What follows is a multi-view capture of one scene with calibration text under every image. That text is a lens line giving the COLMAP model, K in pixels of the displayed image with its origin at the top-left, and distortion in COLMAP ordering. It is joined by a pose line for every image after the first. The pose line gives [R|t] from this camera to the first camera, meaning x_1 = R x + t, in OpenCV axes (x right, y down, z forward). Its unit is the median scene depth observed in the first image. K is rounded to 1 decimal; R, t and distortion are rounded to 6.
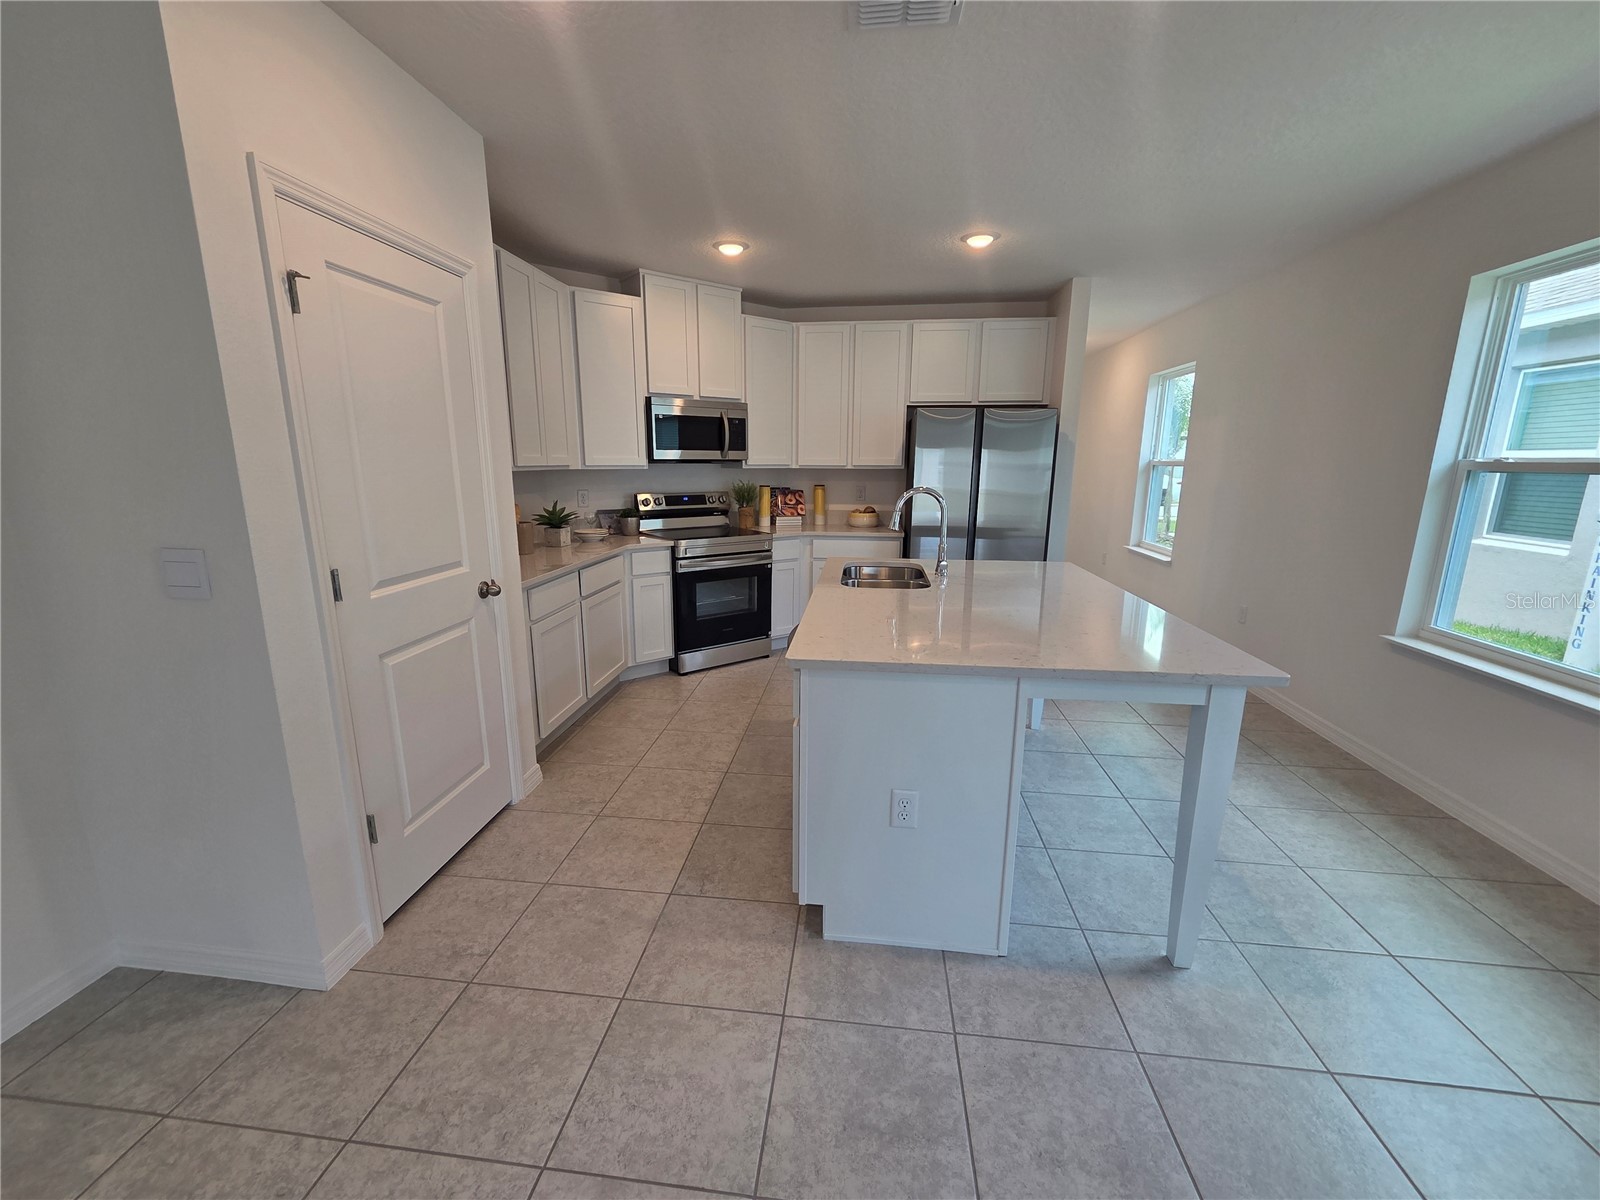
lens RADIAL K [[657.7, 0, 792.0], [0, 657.7, 600.2], [0, 0, 1]] dist [0.000955, 0.001610]
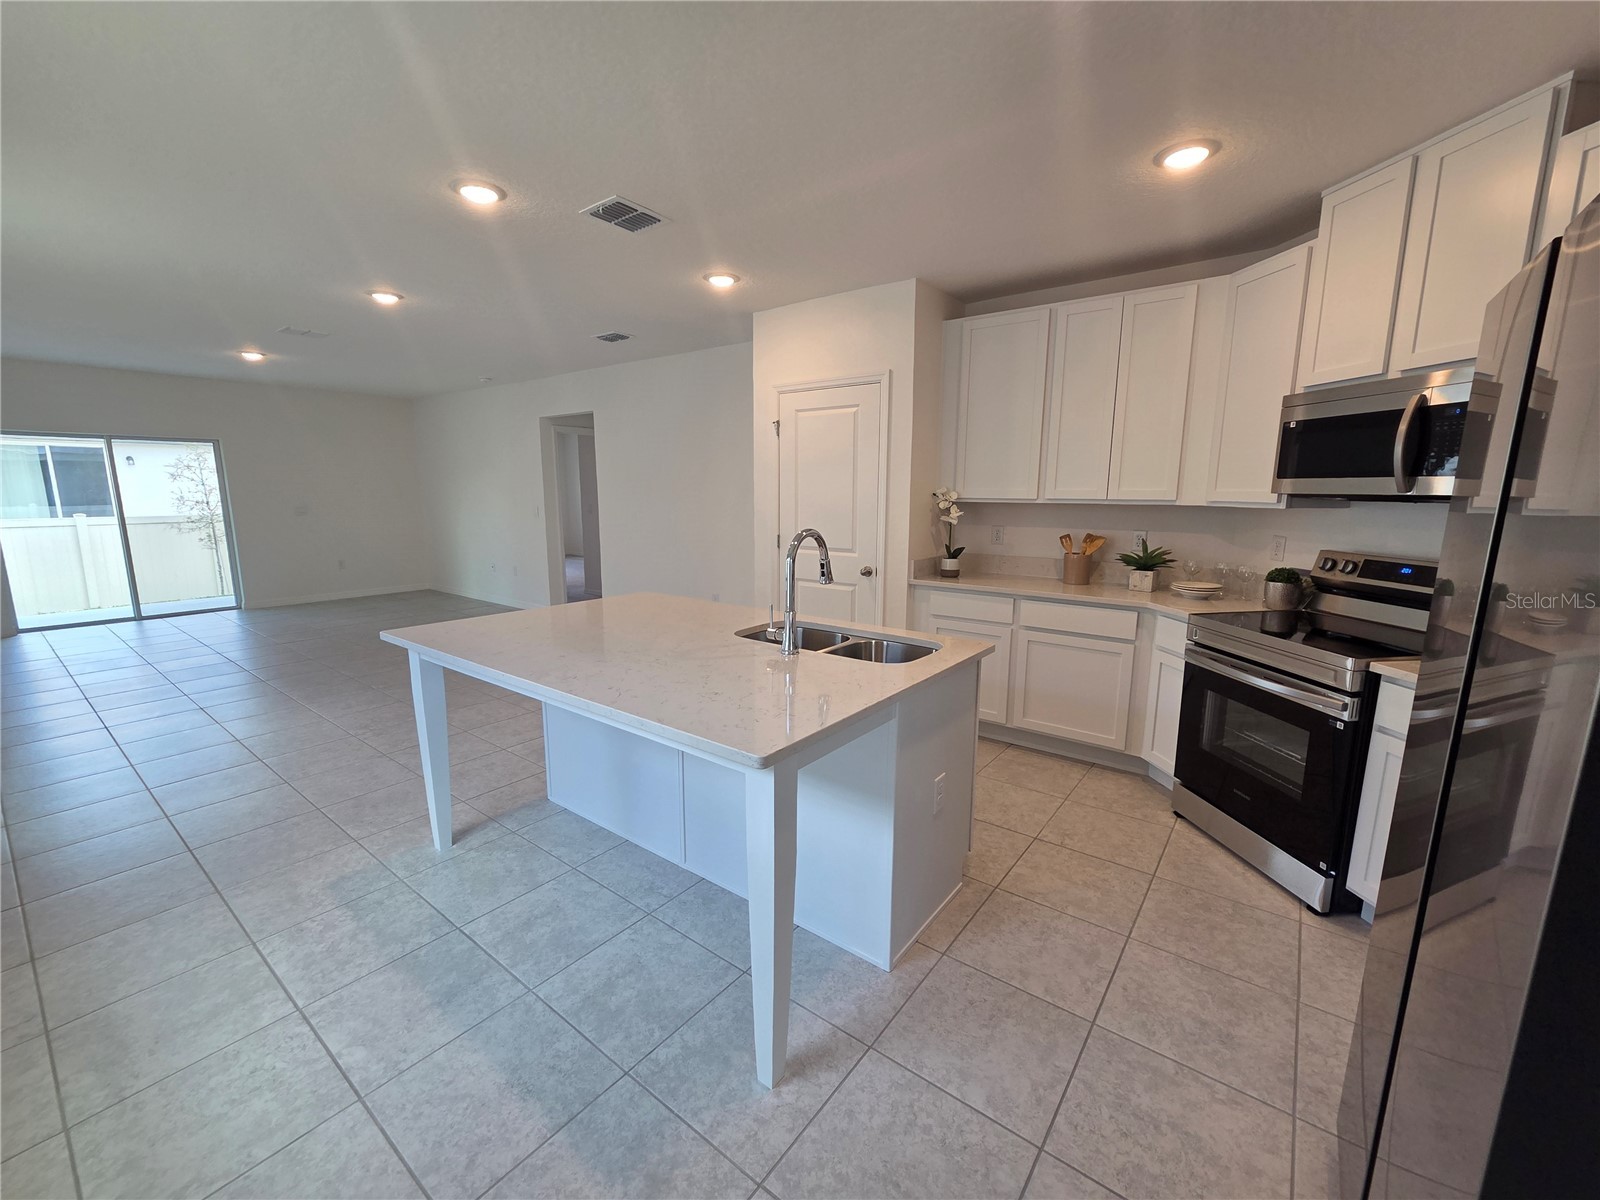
lens RADIAL K [[657.7, 0, 789.7], [0, 657.7, 599.9], [0, 0, 1]] dist [0.000955, 0.001610]
pose [[-0.519100, 0.137188, -0.843632, 0.559343], [-0.184830, 0.945662, 0.267508, -0.193135], [0.834490, 0.294792, -0.465537, 0.899072]]
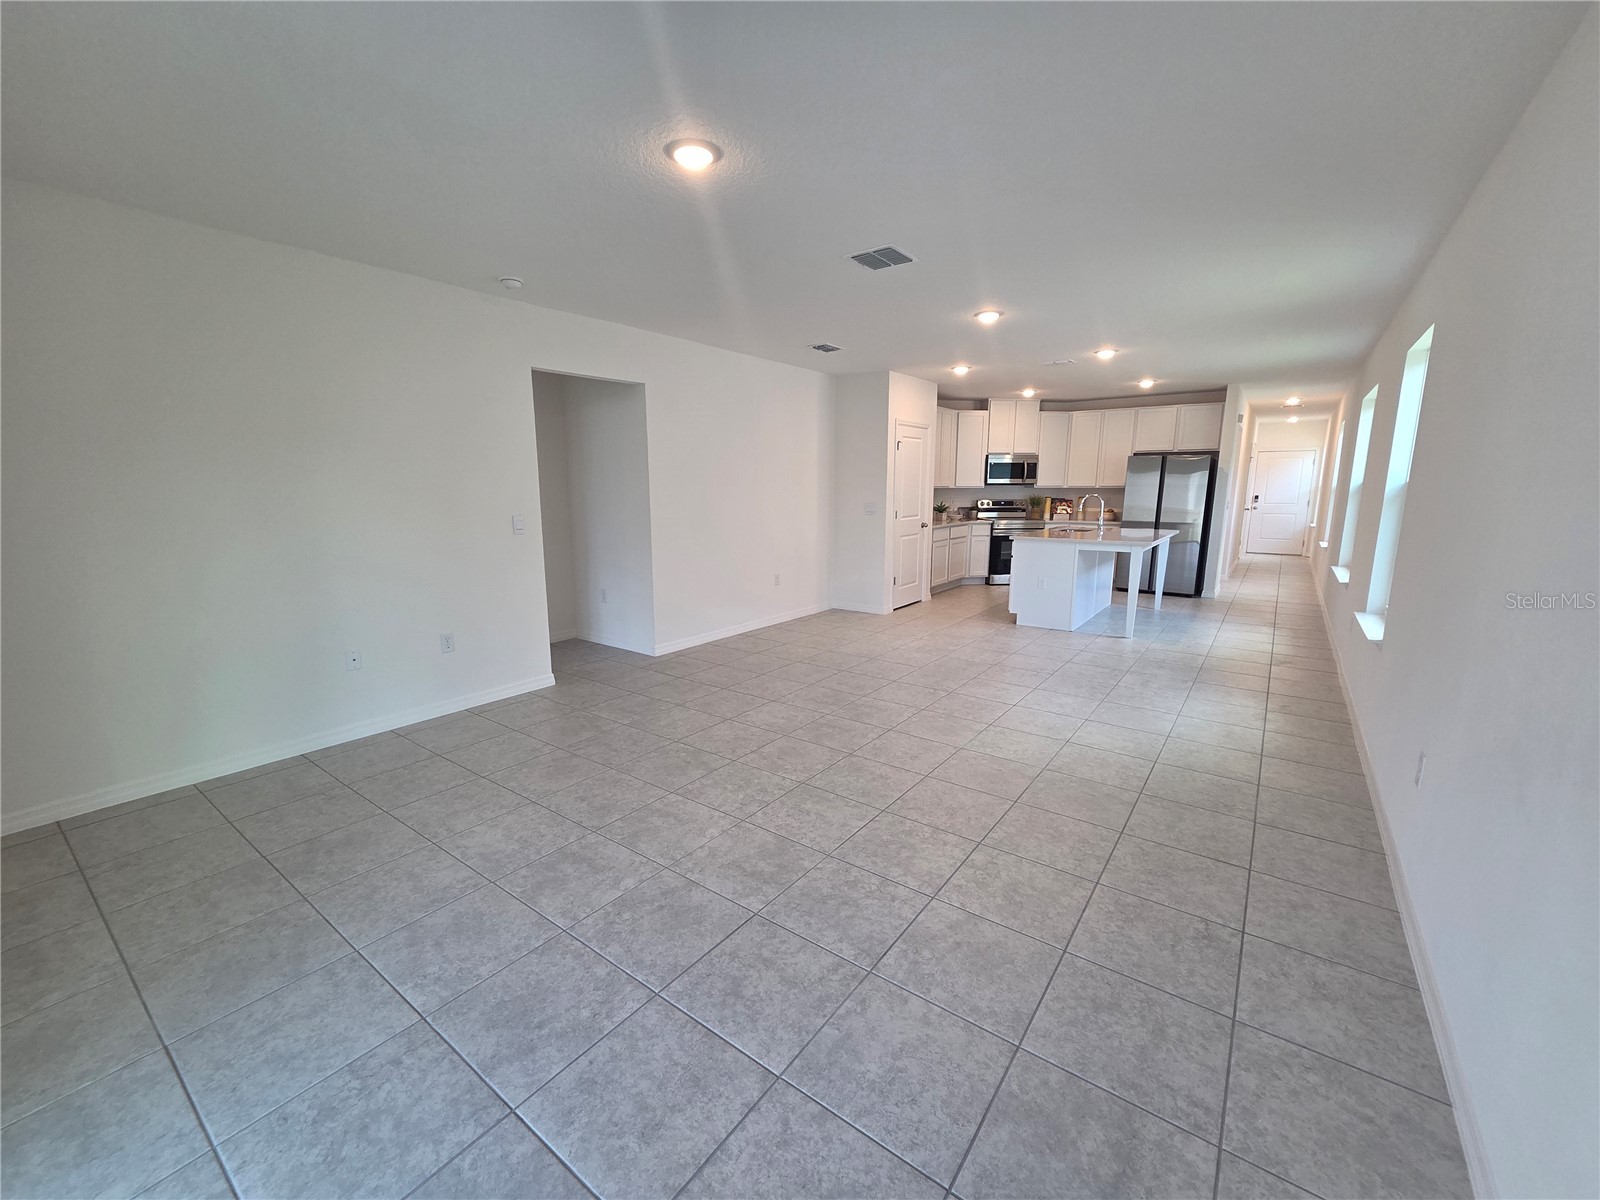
lens RADIAL K [[657.7, 0, 789.6], [0, 657.7, 602.2], [0, 0, 1]] dist [0.000955, 0.001610]
pose [[0.865463, 0.081539, -0.494292, 0.311229], [-0.098289, 0.995126, -0.007938, 0.241992], [0.491236, 0.055454, 0.869260, -1.114840]]
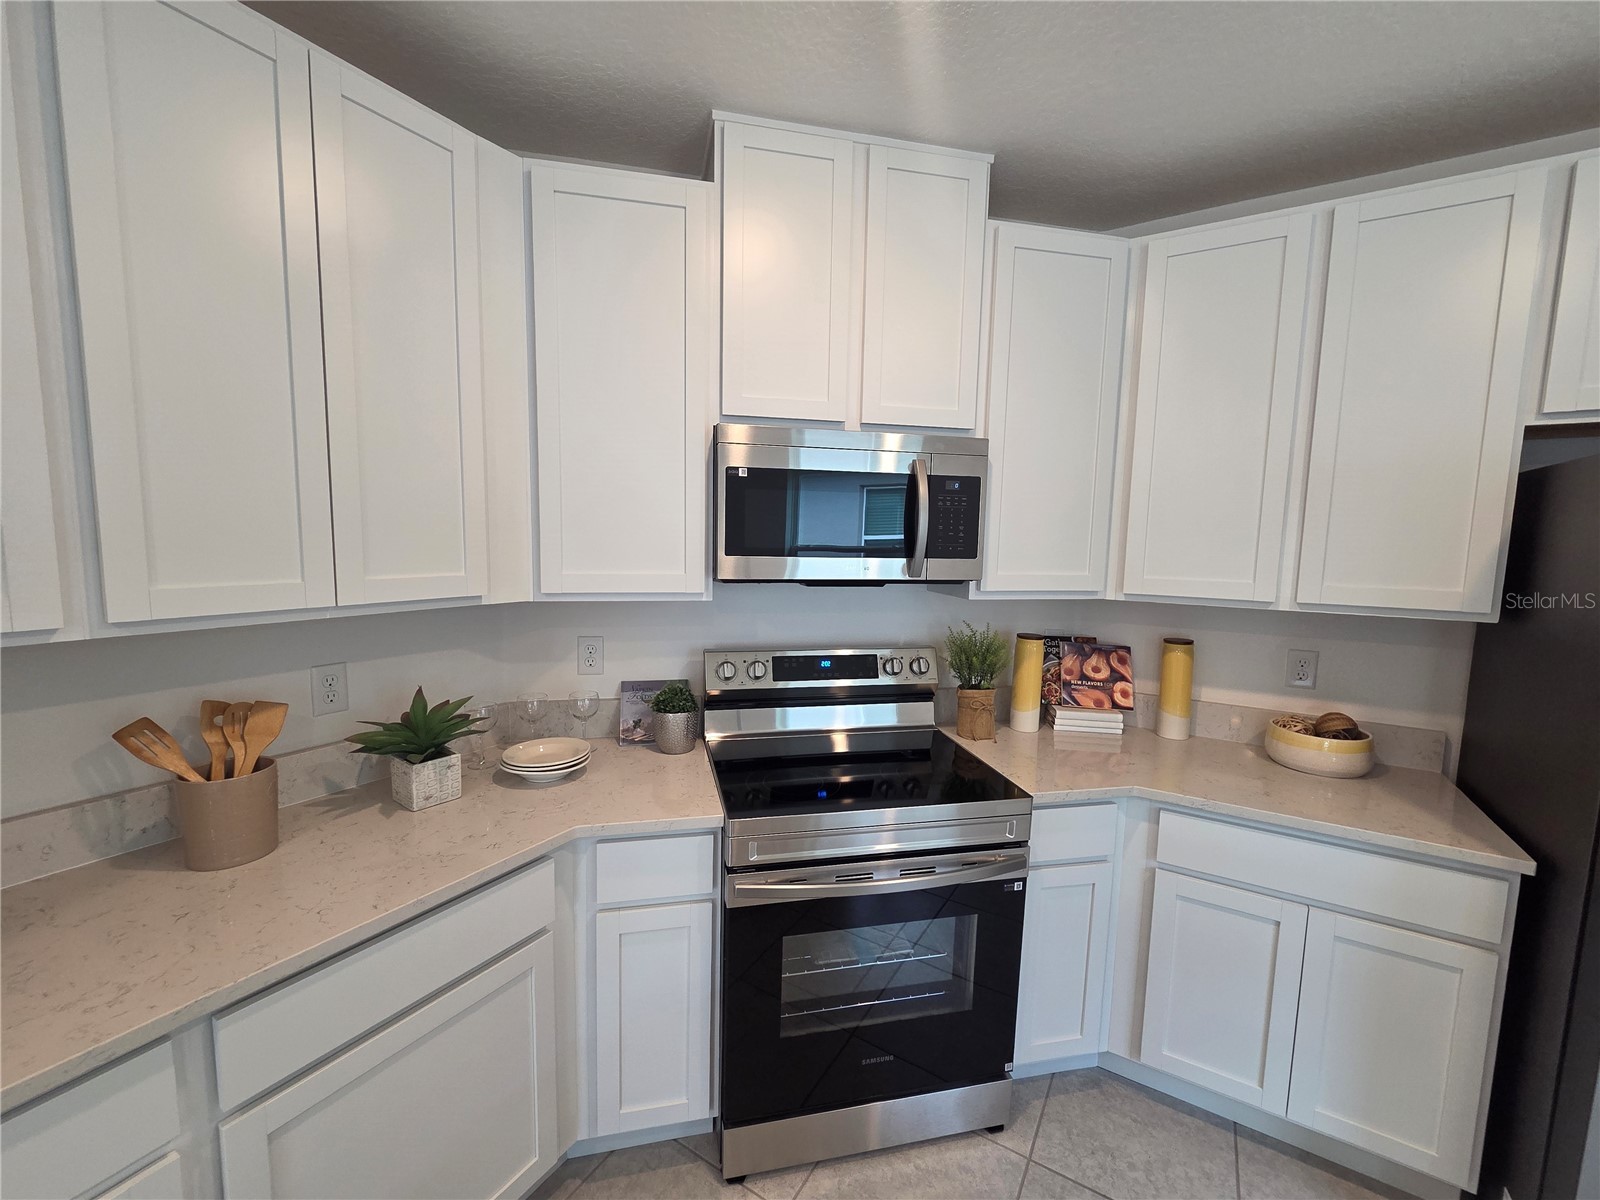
lens RADIAL K [[657.7, 0, 792.1], [0, 657.7, 601.9], [0, 0, 1]] dist [0.000955, 0.001610]
pose [[0.905567, 0.055483, -0.420559, -0.004454], [-0.102610, 0.990619, -0.090256, -0.162899], [0.411606, 0.124886, 0.902765, 0.637856]]
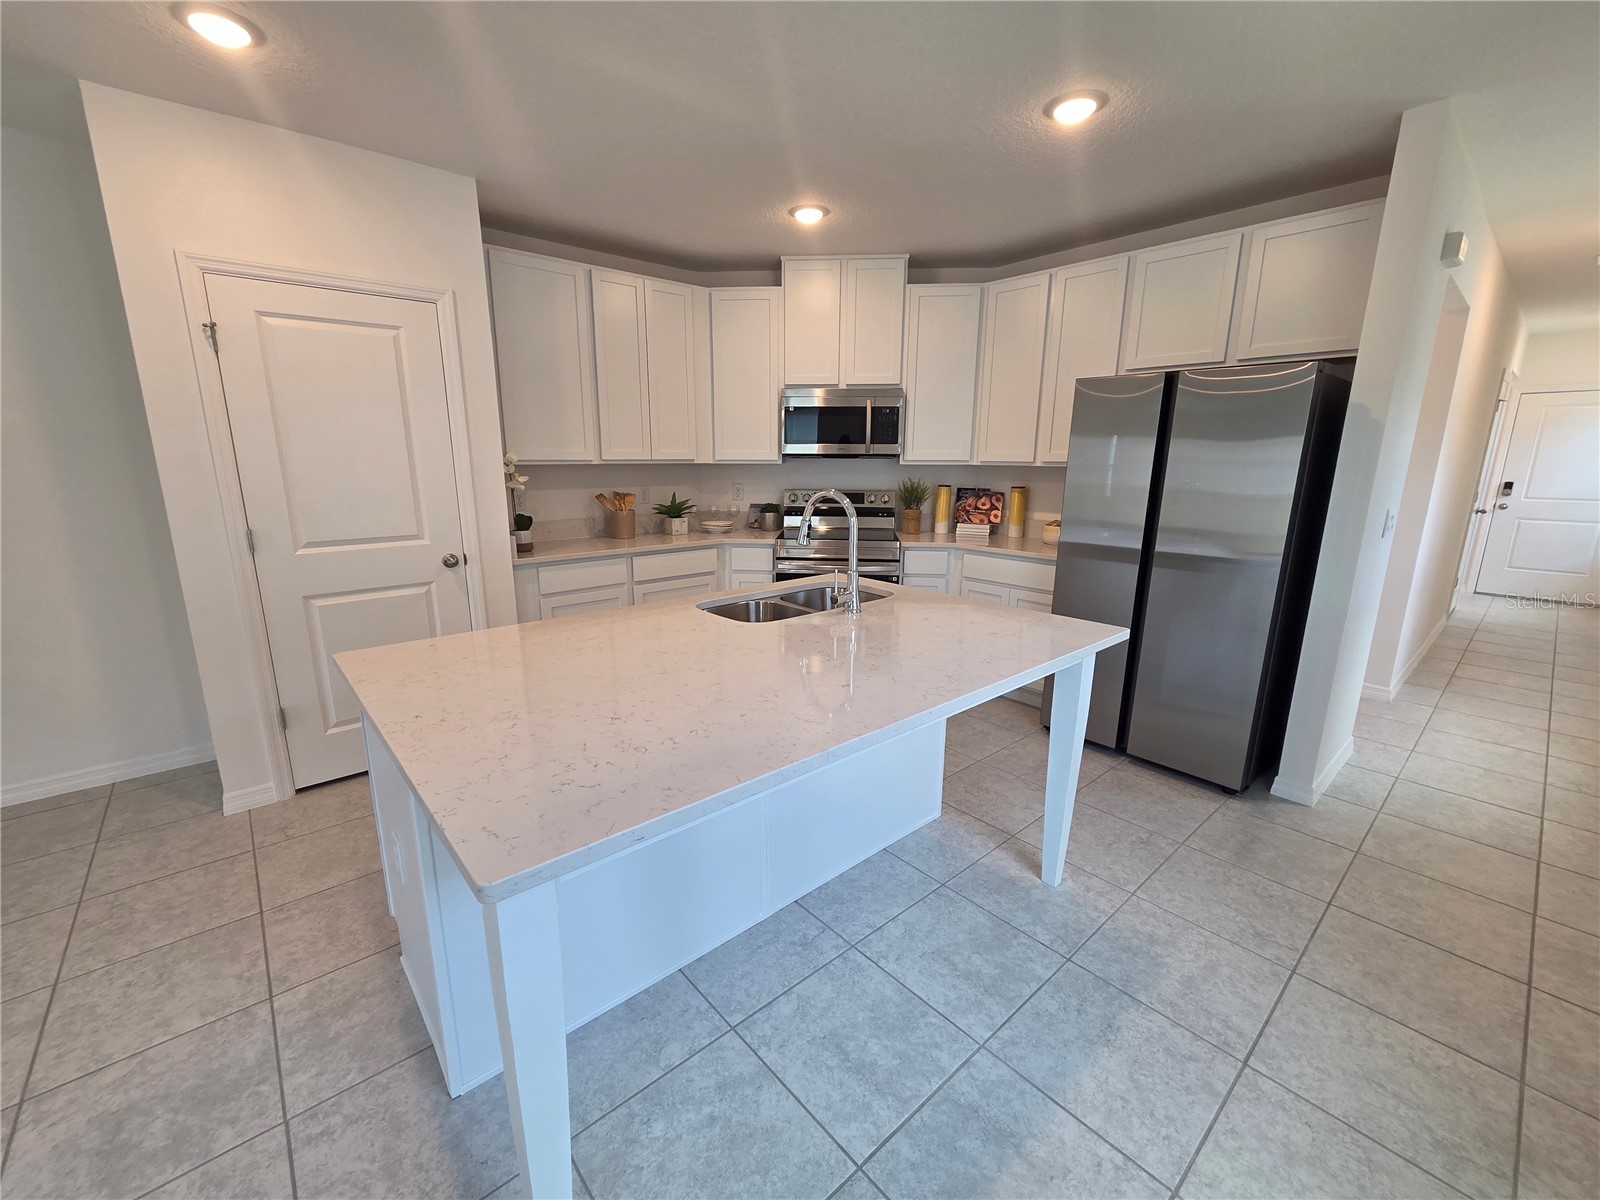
lens RADIAL K [[657.7, 0, 790.4], [0, 657.7, 600.7], [0, 0, 1]] dist [0.000955, 0.001610]
pose [[0.738705, 0.145599, -0.658115, 0.446558], [-0.141594, 0.988124, 0.059677, -0.057850], [0.658989, 0.049101, 0.750548, 0.281531]]
